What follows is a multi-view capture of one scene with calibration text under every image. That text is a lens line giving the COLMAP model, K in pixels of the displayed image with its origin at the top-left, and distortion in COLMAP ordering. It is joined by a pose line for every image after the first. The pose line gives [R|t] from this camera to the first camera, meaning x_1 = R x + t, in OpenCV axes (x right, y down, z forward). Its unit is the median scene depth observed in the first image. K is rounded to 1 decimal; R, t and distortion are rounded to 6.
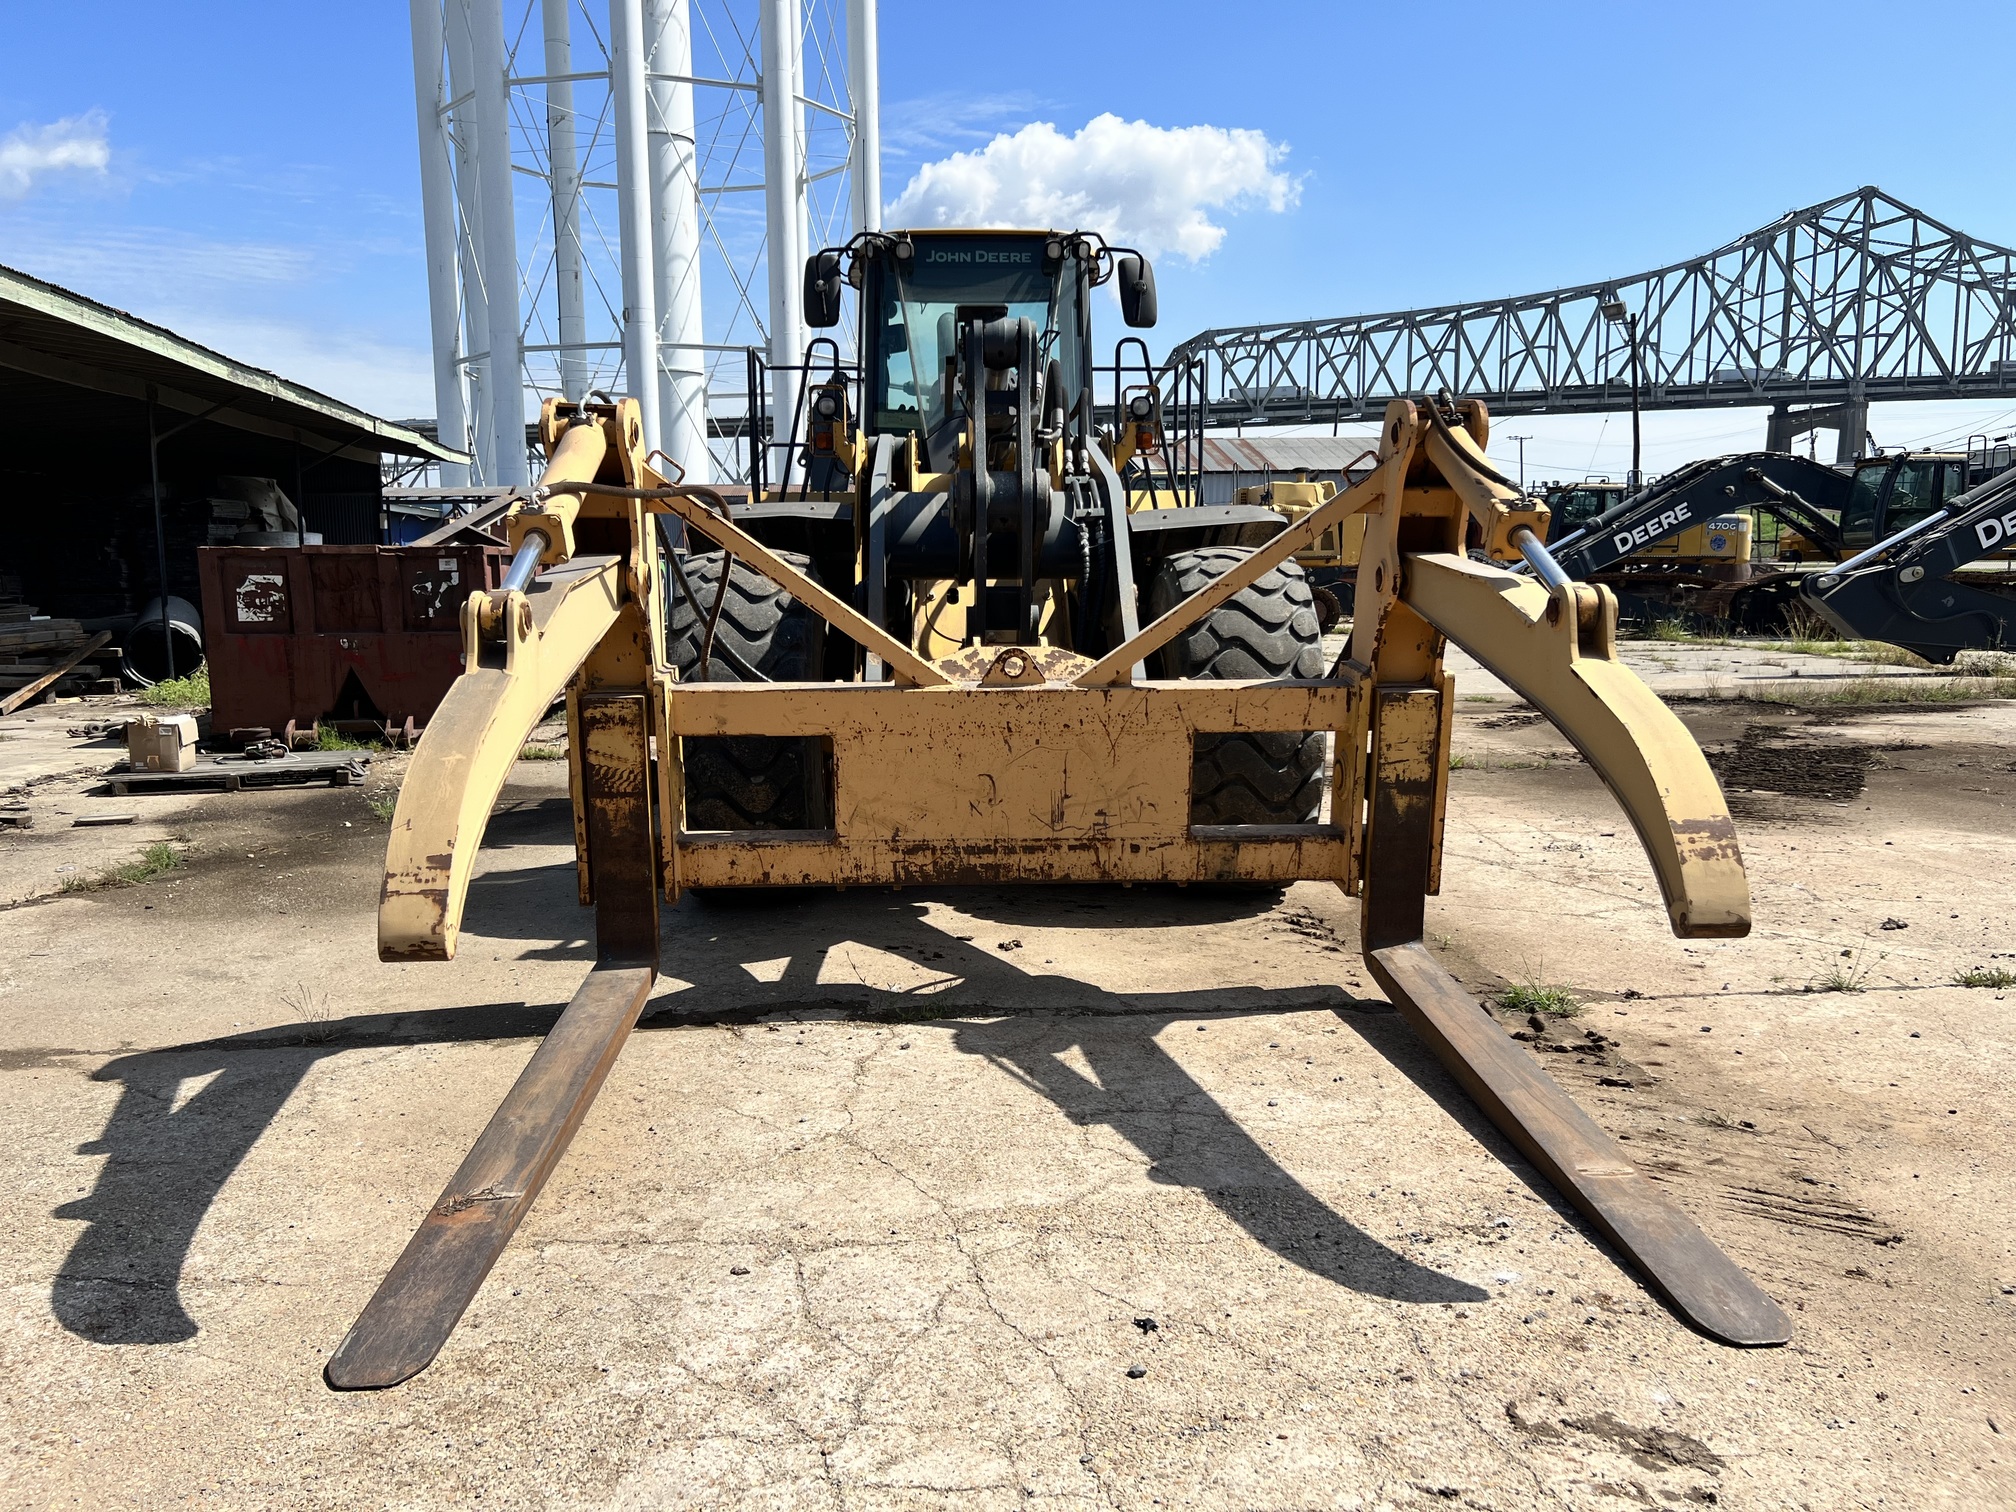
lens RADIAL K [[1521.8, 0, 1008.0], [0, 1521.8, 756.0], [0, 0, 1]] dist [0.074288, -0.103460]
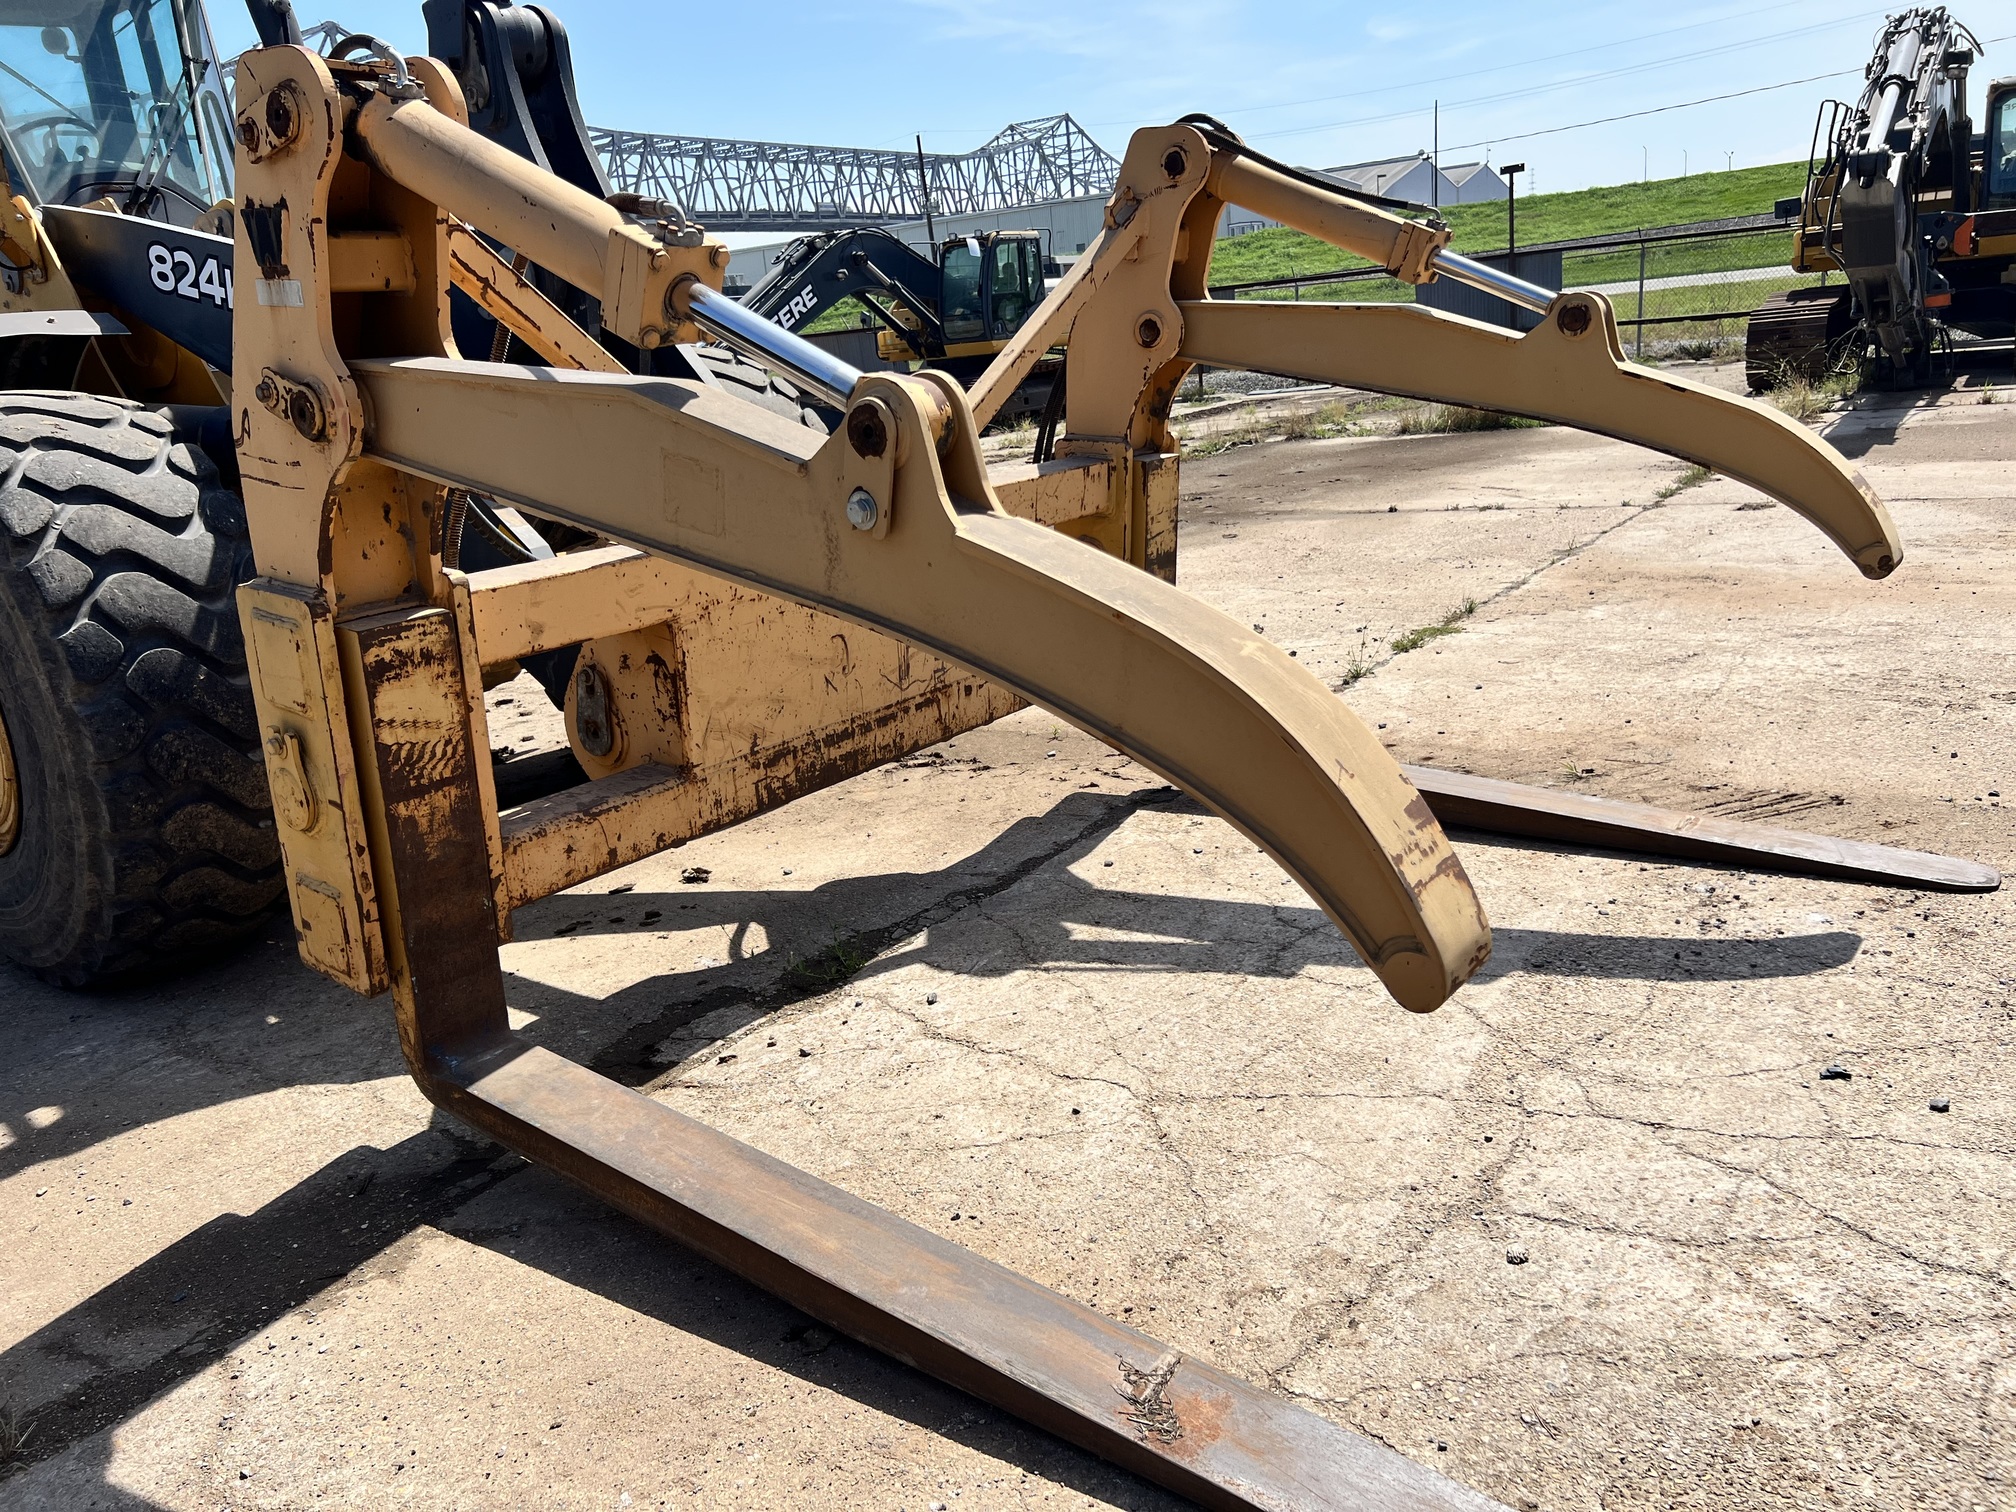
lens RADIAL K [[1520.4, 0, 997.3], [0, 1520.4, 774.9], [0, 0, 1]] dist [0.076184, -0.094095]
pose [[0.645607, -0.261591, 0.717469, -0.513081], [0.185209, 0.965087, 0.185214, -0.045167], [-0.740871, 0.013306, 0.671516, 0.436819]]
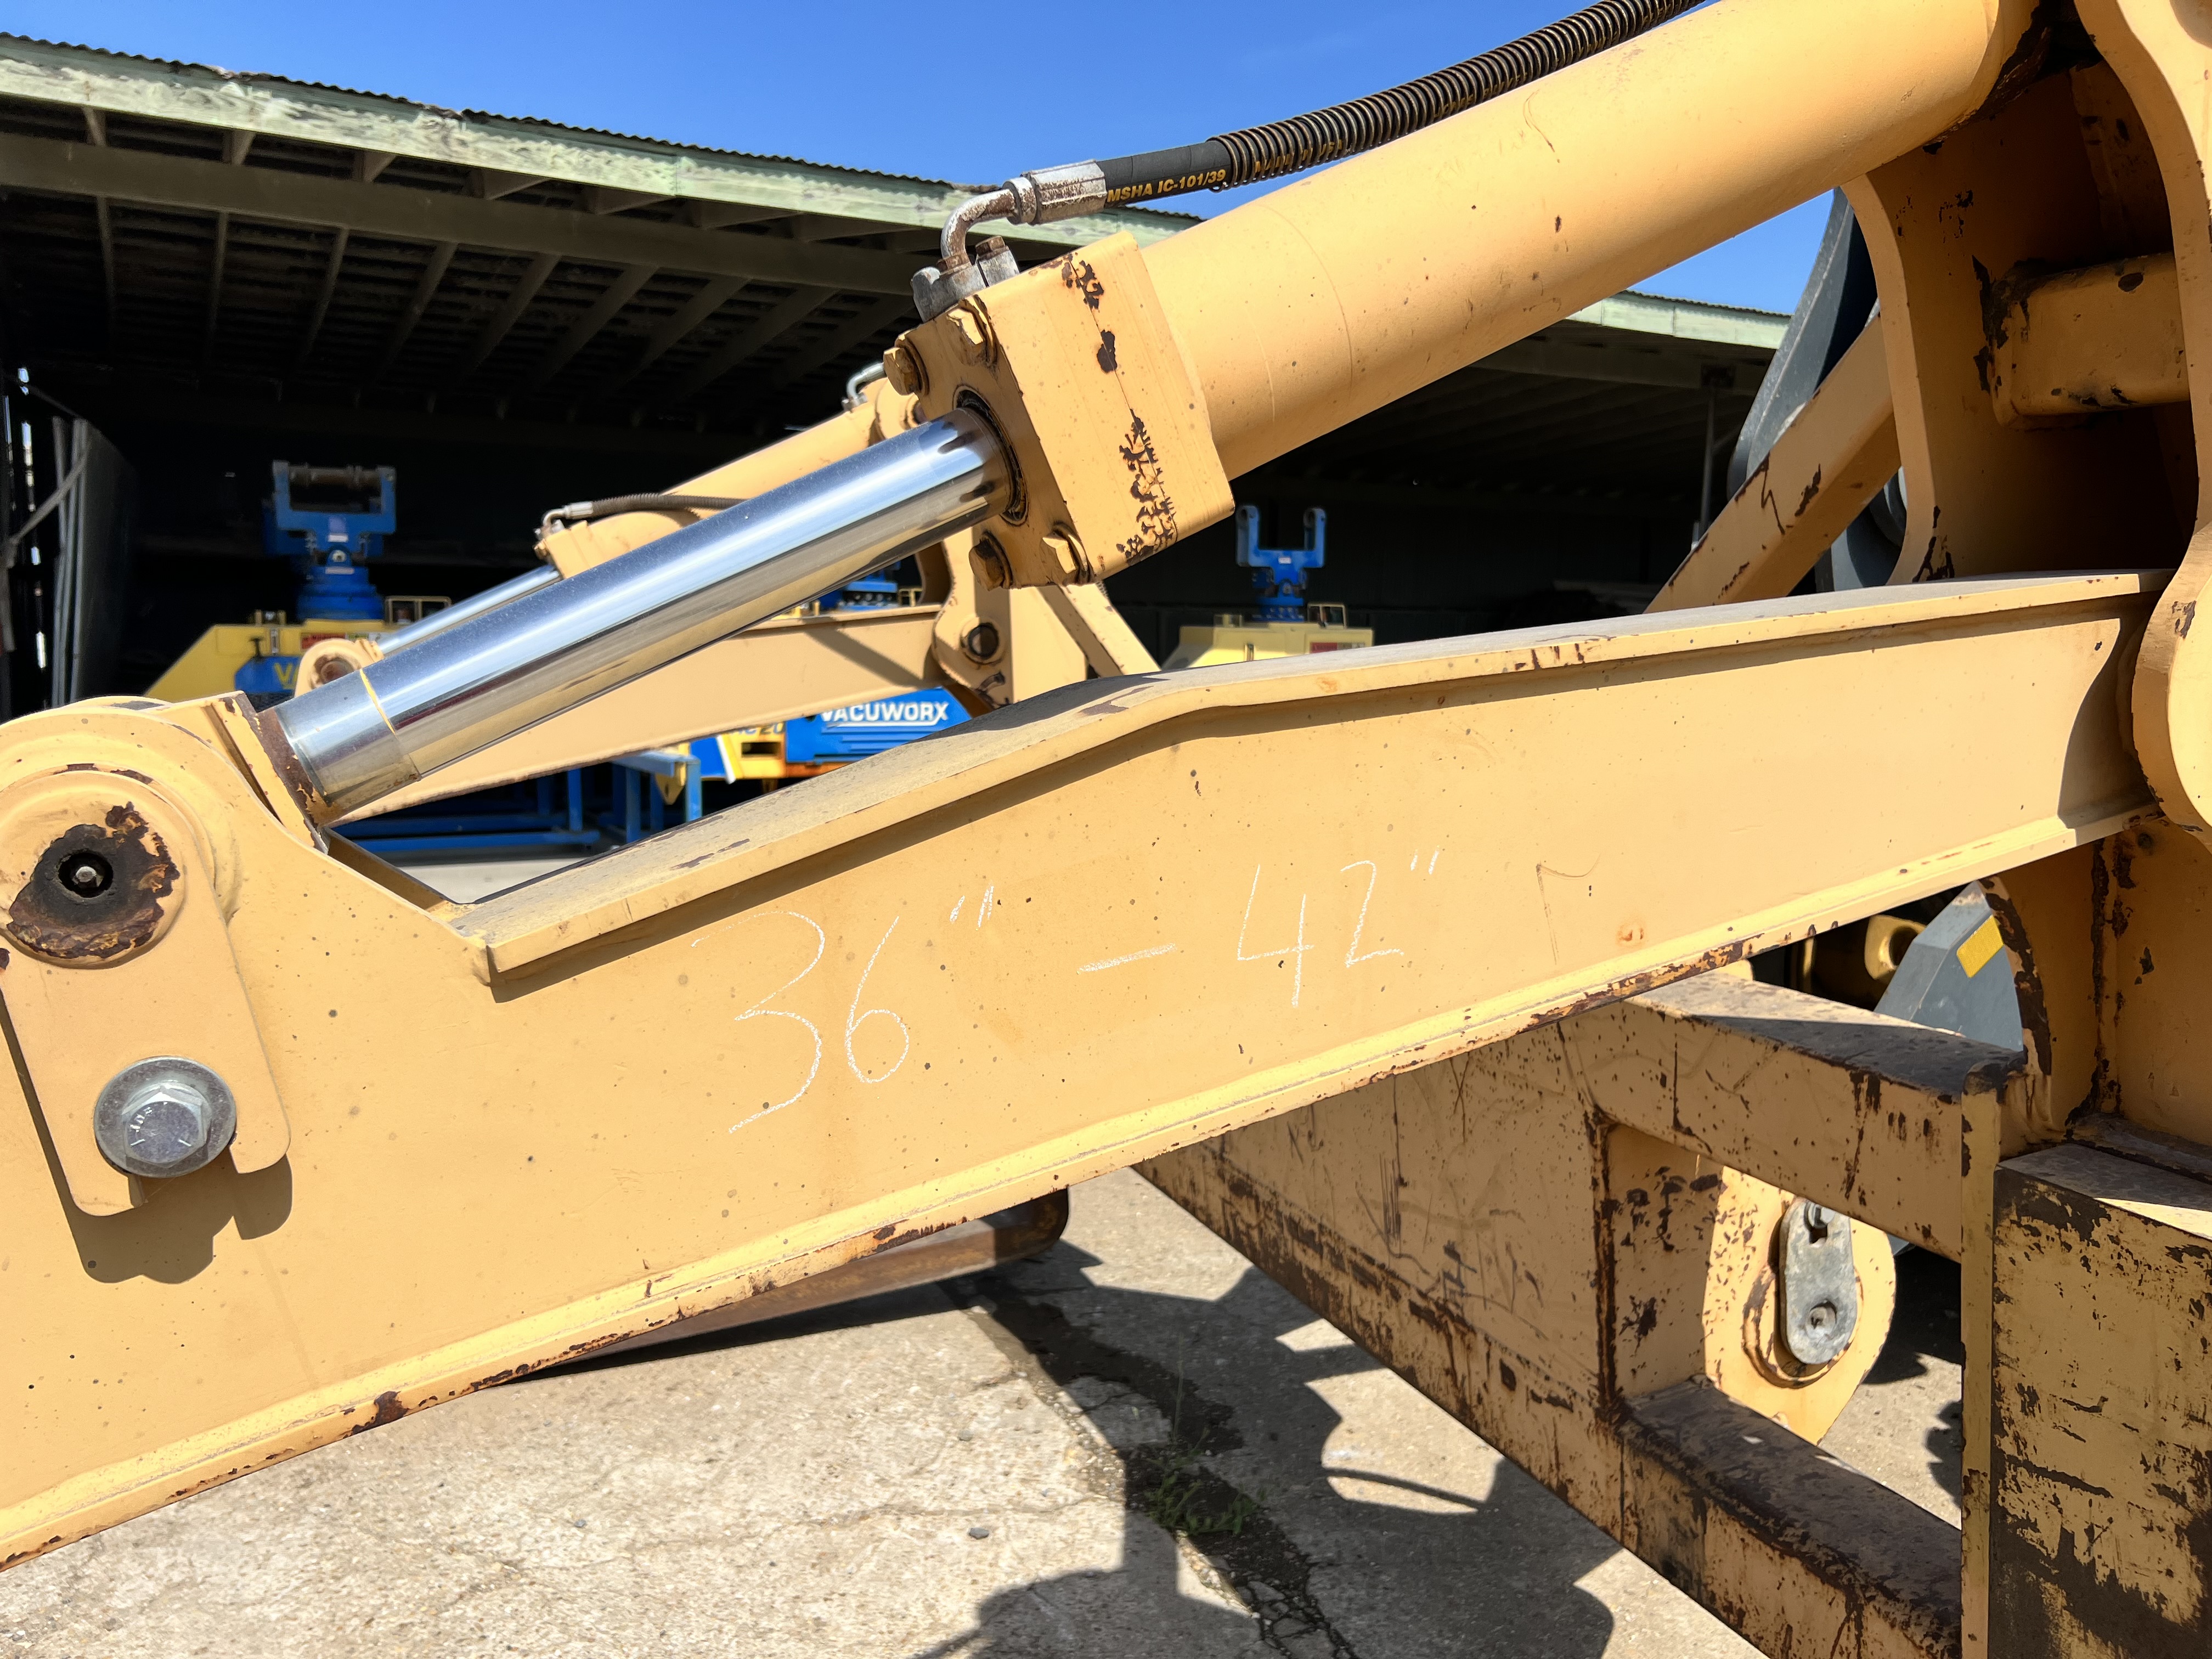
lens RADIAL K [[1668.2, 0, 1094.3], [0, 1668.2, 850.2], [0, 0, 1]] dist [0.076184, -0.094095]
pose [[0.341686, 0.129780, -0.930810, 0.421991], [-0.143642, 0.985995, 0.084746, -0.088950], [0.928772, 0.104747, 0.355542, 0.746147]]
